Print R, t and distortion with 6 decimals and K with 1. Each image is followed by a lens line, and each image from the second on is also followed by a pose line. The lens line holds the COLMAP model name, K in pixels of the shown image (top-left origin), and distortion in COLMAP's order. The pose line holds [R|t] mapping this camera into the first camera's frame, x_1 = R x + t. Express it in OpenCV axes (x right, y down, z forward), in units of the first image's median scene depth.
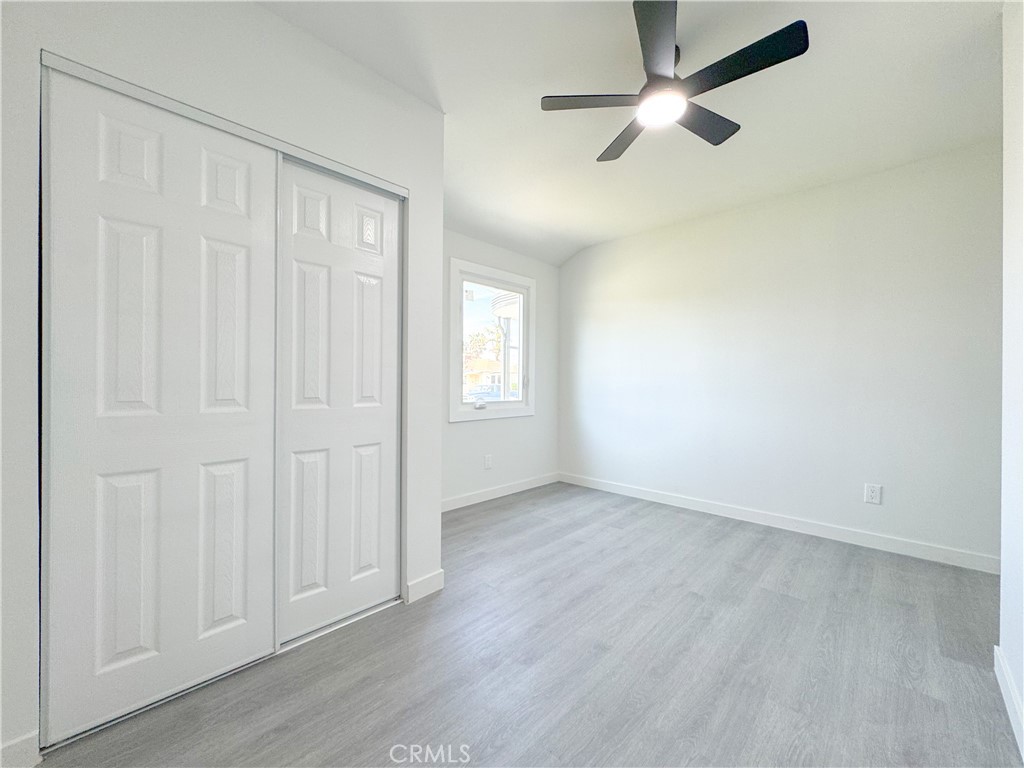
lens RADIAL K [[410.4, 0, 513.6], [0, 410.4, 383.7], [0, 0, 1]] dist [-0.001839, -0.000158]
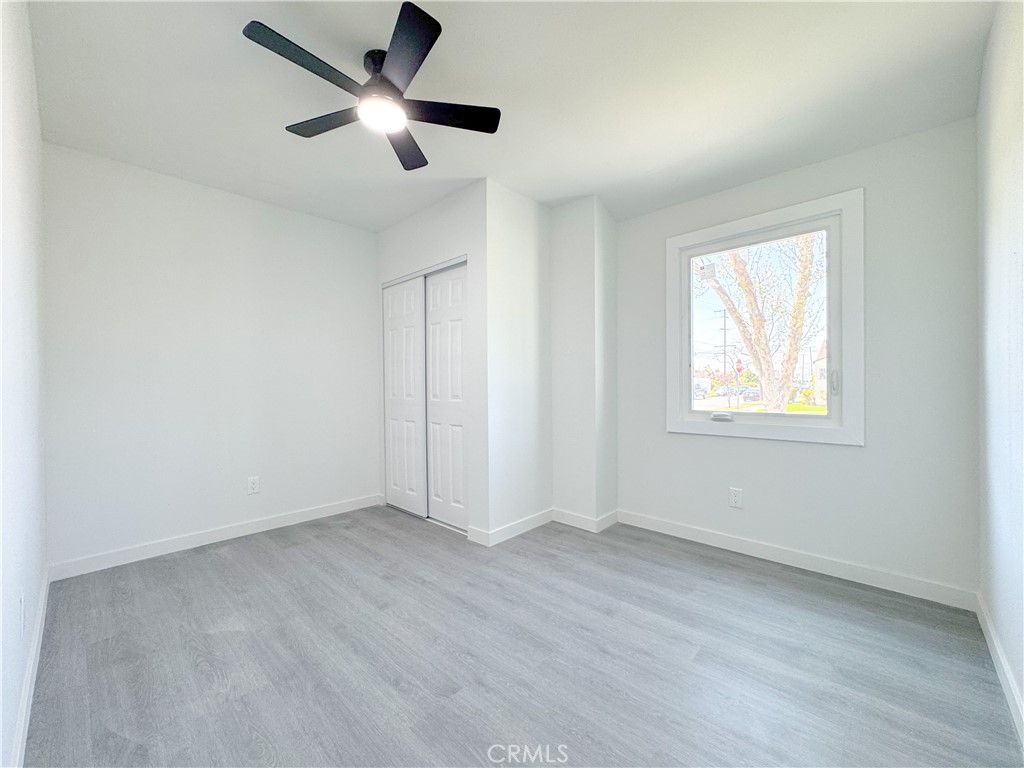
lens RADIAL K [[410.4, 0, 513.6], [0, 410.4, 383.7], [0, 0, 1]] dist [-0.001839, -0.000158]
pose [[0.007449, -0.007556, -0.999944, 0.868590], [0.004187, 0.999963, -0.007525, -0.001332], [0.999963, -0.004131, 0.007480, 0.834874]]
